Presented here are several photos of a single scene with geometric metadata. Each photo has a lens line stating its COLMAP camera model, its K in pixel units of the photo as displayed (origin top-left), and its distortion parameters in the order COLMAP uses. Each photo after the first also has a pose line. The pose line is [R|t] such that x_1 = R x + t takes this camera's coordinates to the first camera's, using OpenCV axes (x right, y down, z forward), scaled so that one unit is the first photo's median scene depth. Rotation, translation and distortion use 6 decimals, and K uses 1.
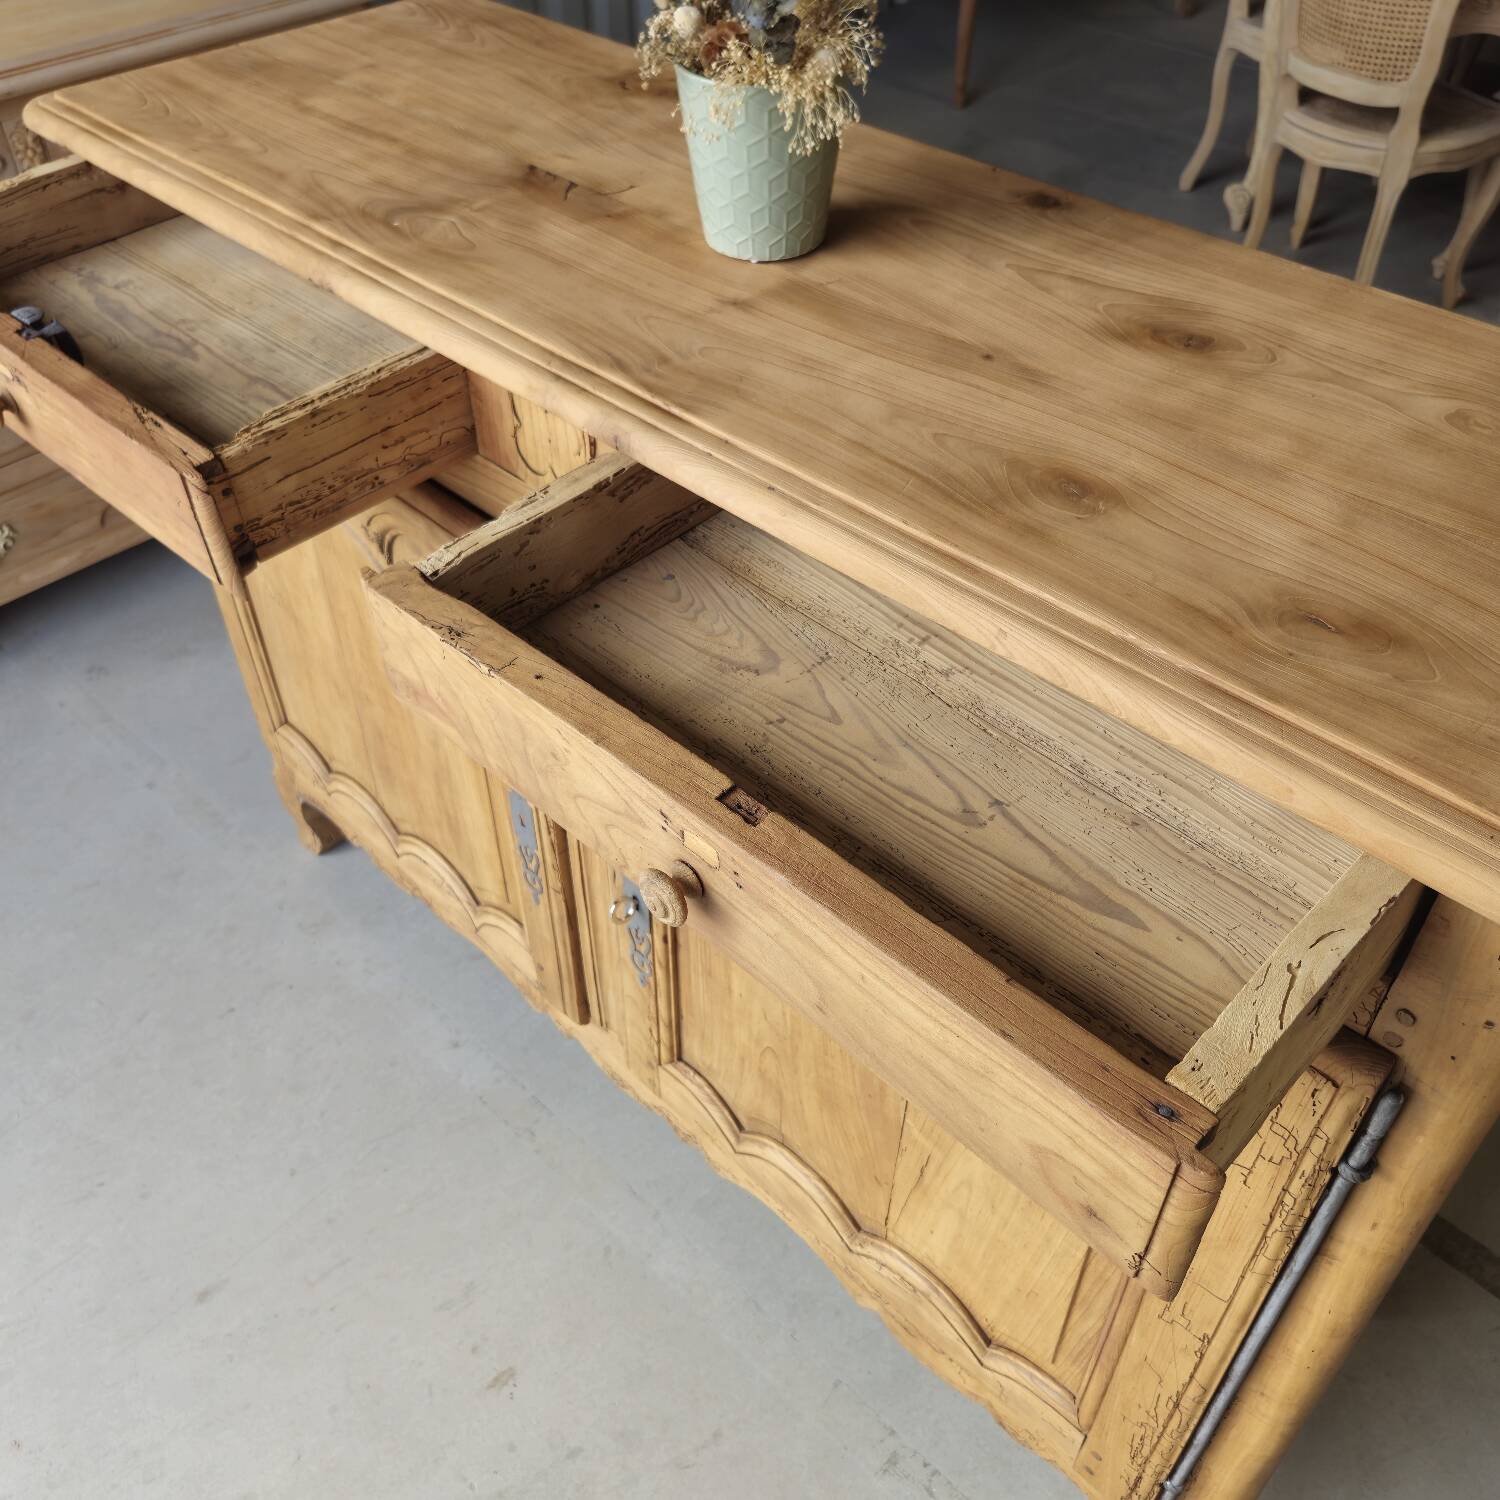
lens RADIAL K [[1401.4, 0, 738.8], [0, 1401.4, 743.5], [0, 0, 1]] dist [0.115486, -0.185639]
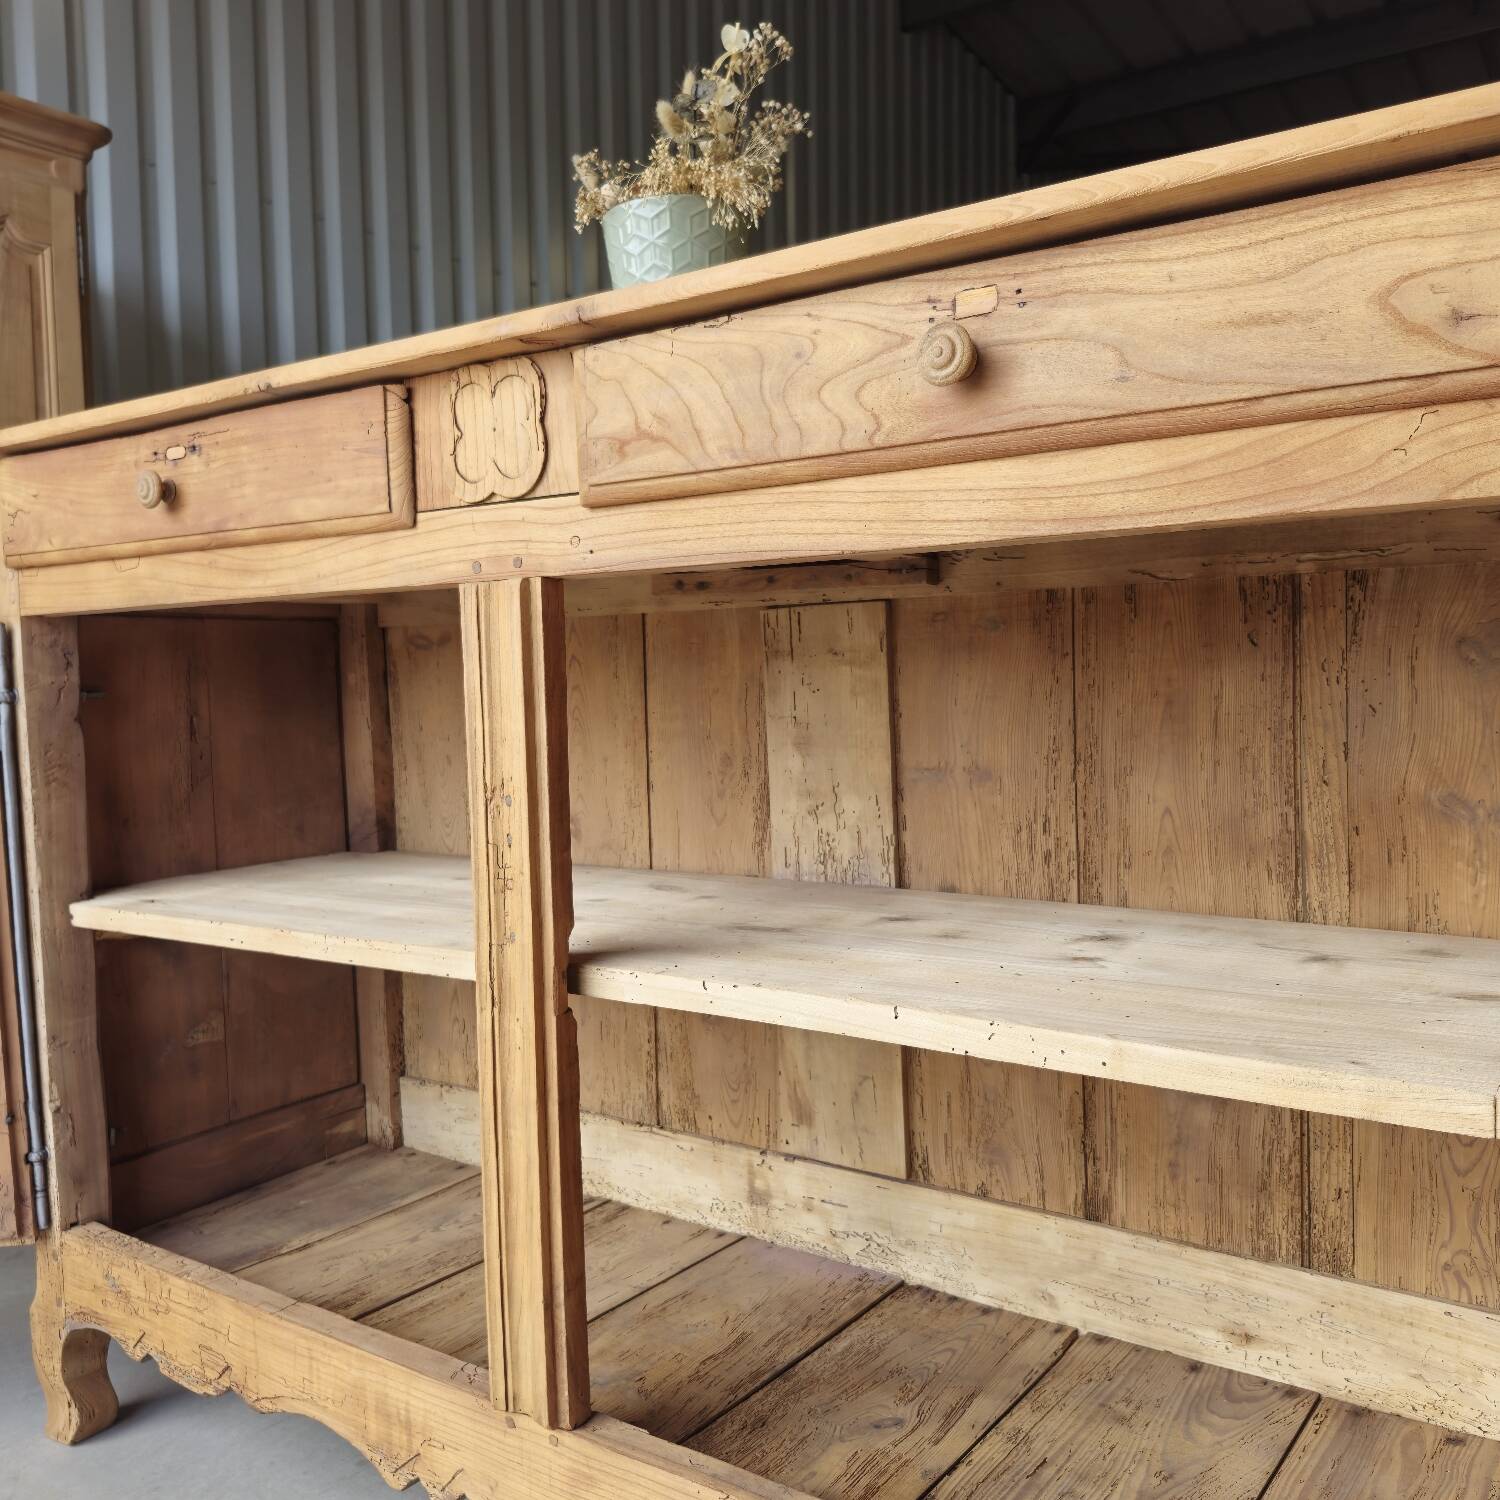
lens RADIAL K [[1396.0, 0, 762.4], [0, 1396.0, 757.1], [0, 0, 1]] dist [0.091512, -0.139375]
pose [[0.986260, -0.027826, 0.162838, -0.099329], [0.124909, 0.770696, -0.624840, 0.512632], [-0.108112, 0.636595, 0.763582, 0.324083]]
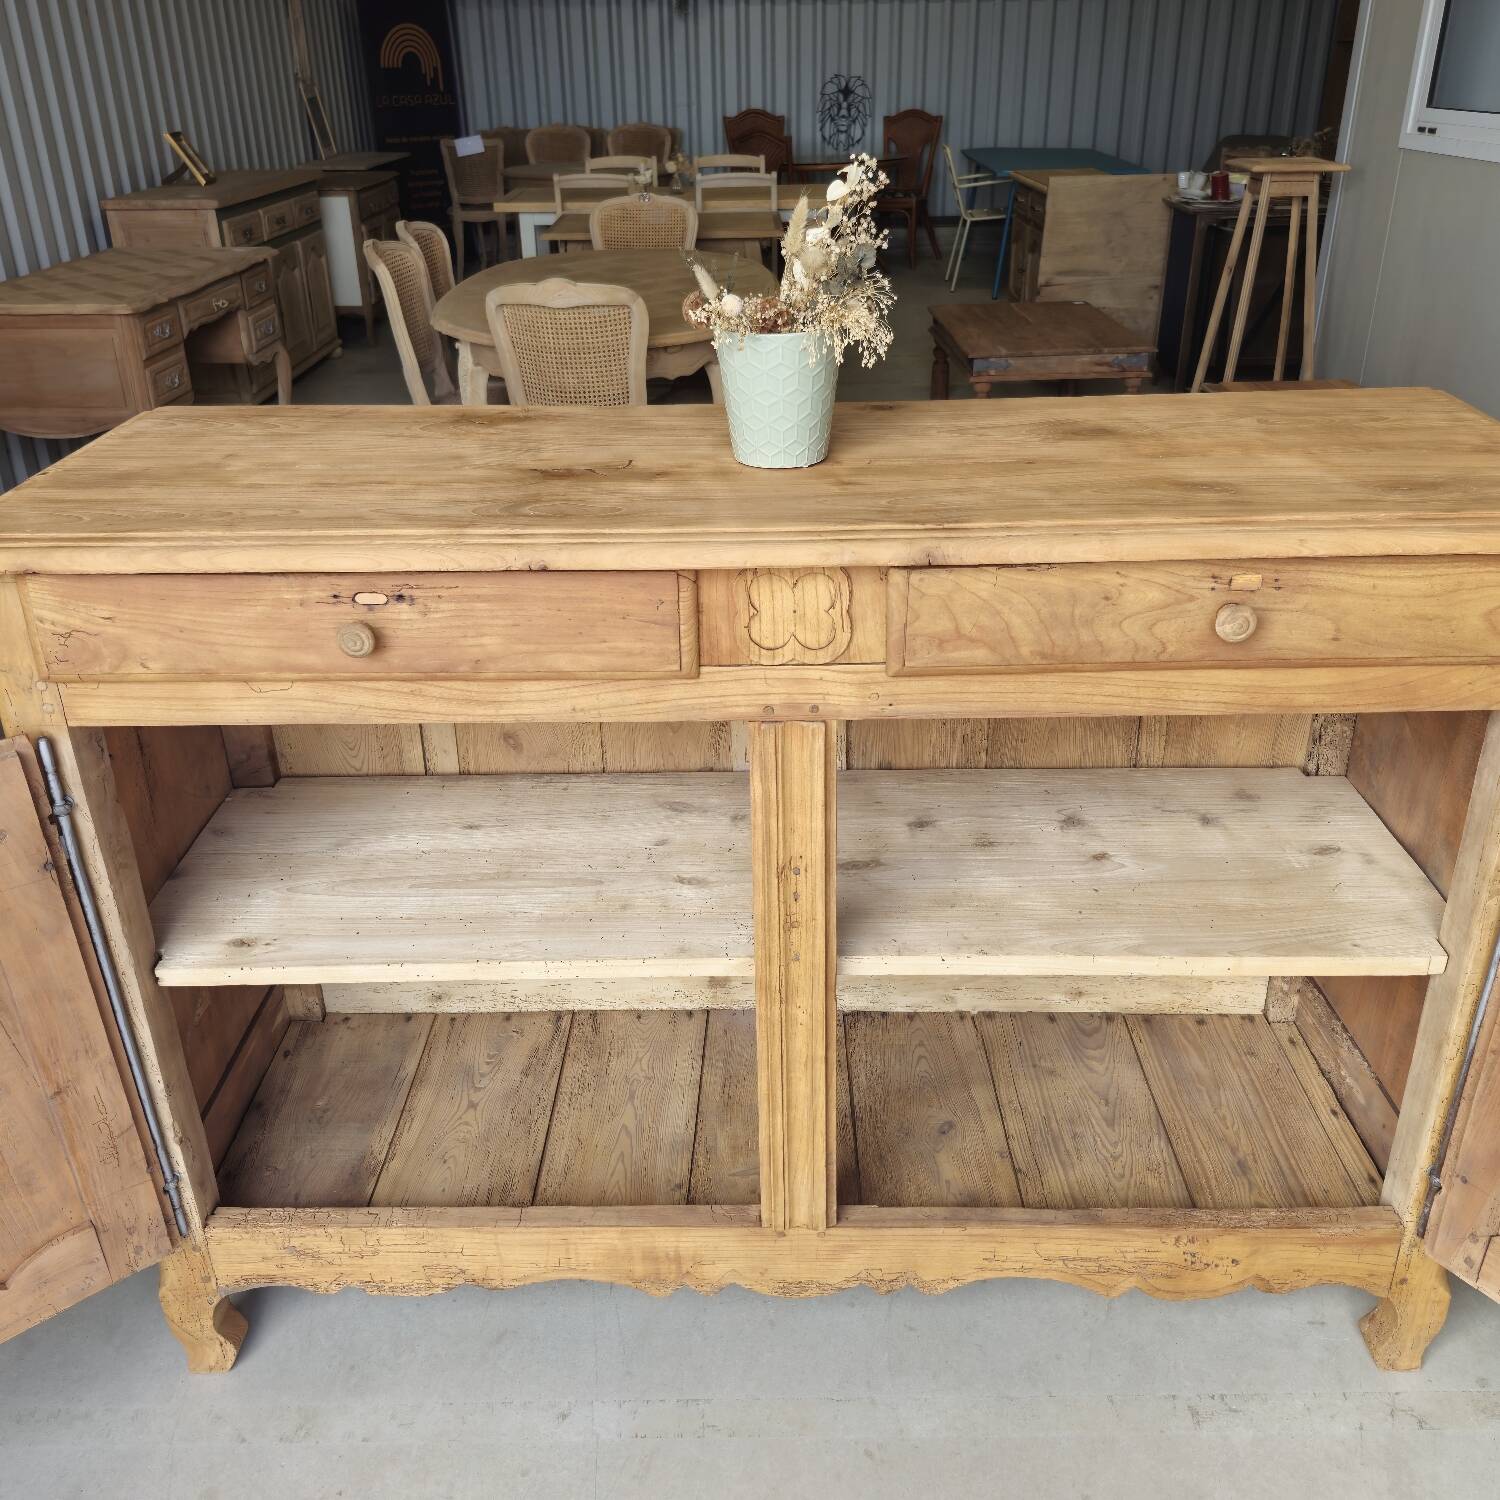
lens RADIAL K [[1382.5, 0, 746.9], [0, 1382.5, 731.7], [0, 0, 1]] dist [0.116537, -0.172601]
pose [[0.722400, -0.311170, 0.617504, -0.795918], [0.478320, 0.869770, -0.121283, -0.000681], [-0.499347, 0.382980, 0.777161, 0.120026]]
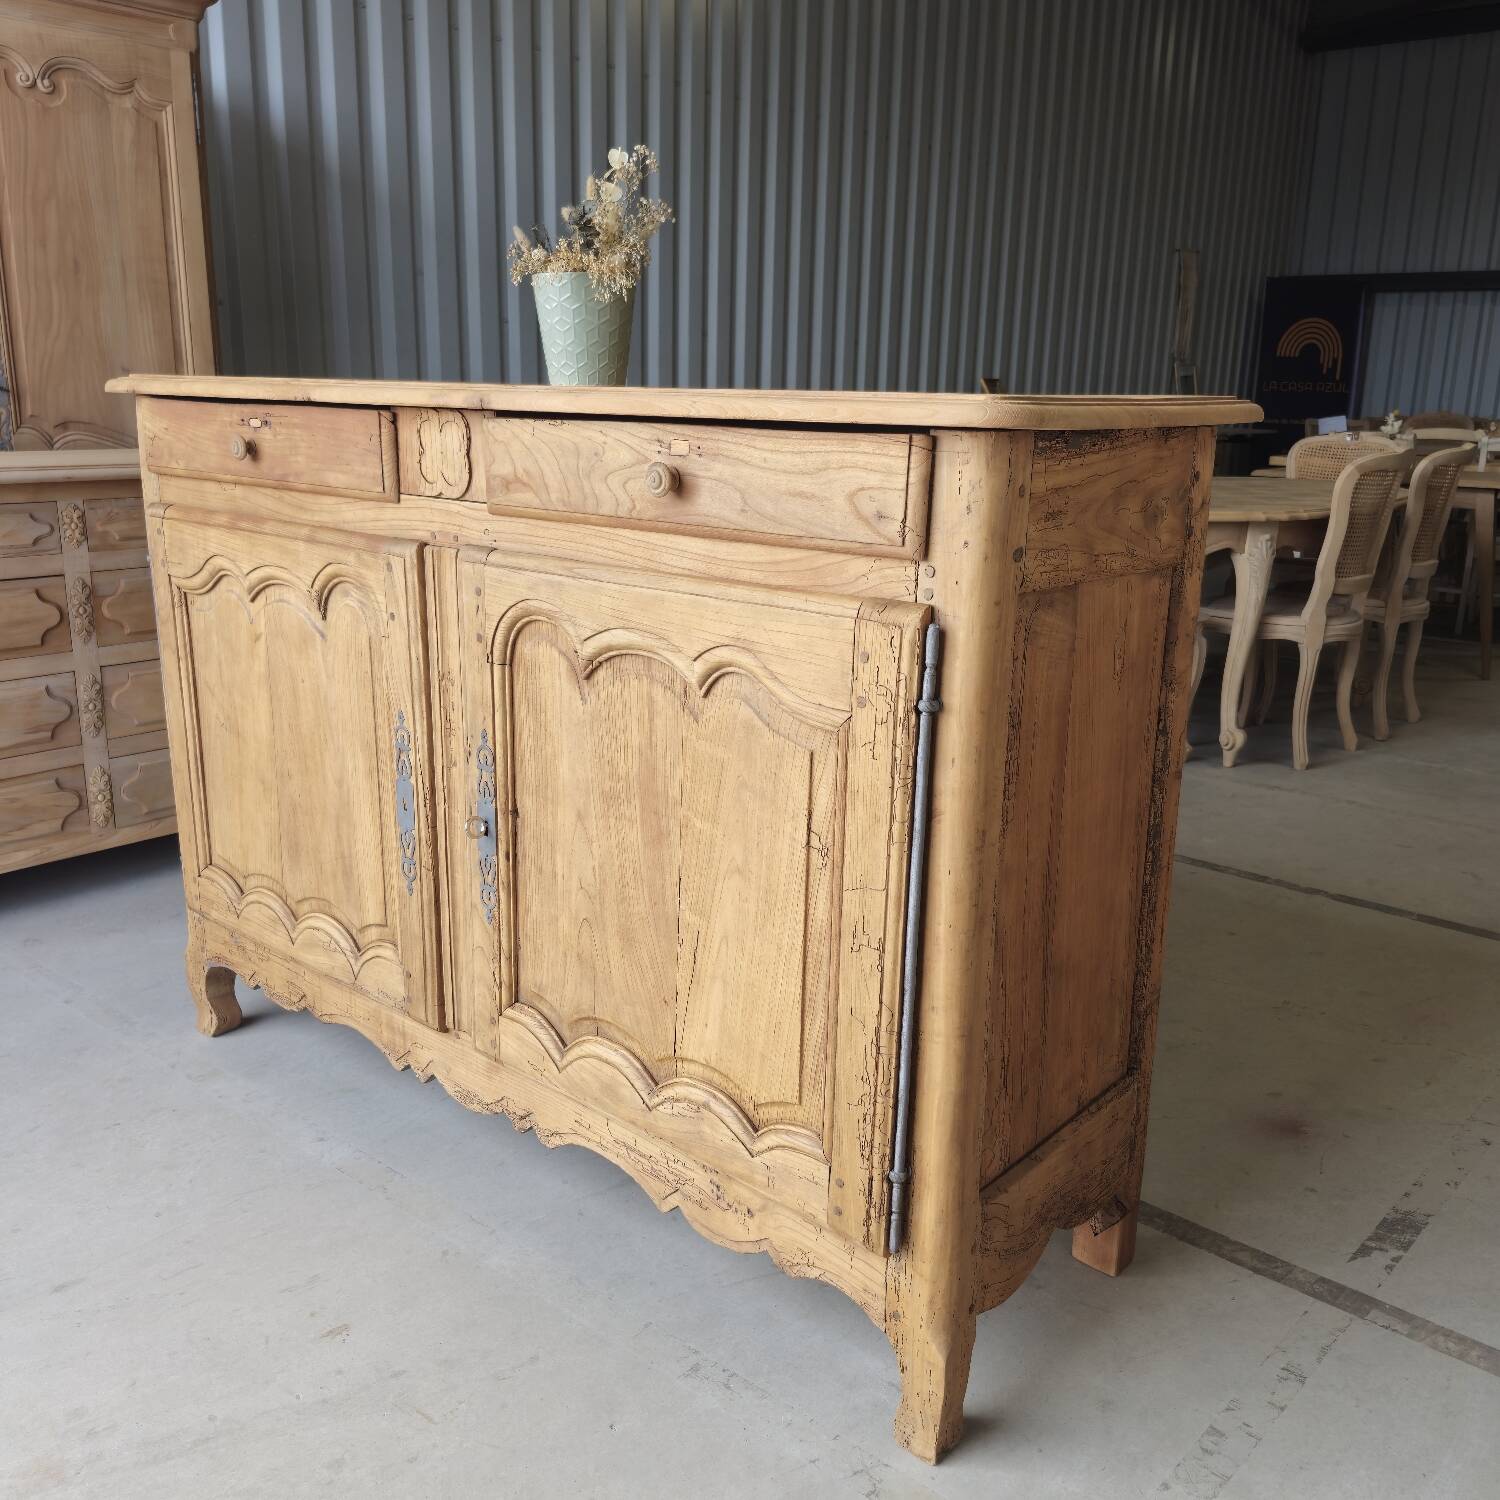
lens RADIAL K [[1380.1, 0, 756.1], [0, 1380.1, 753.5], [0, 0, 1]] dist [0.126853, -0.194232]
pose [[0.997411, 0.004142, 0.071788, 0.089738], [0.029811, 0.884684, -0.465238, 0.698146], [-0.065437, 0.466173, 0.882270, -0.201749]]
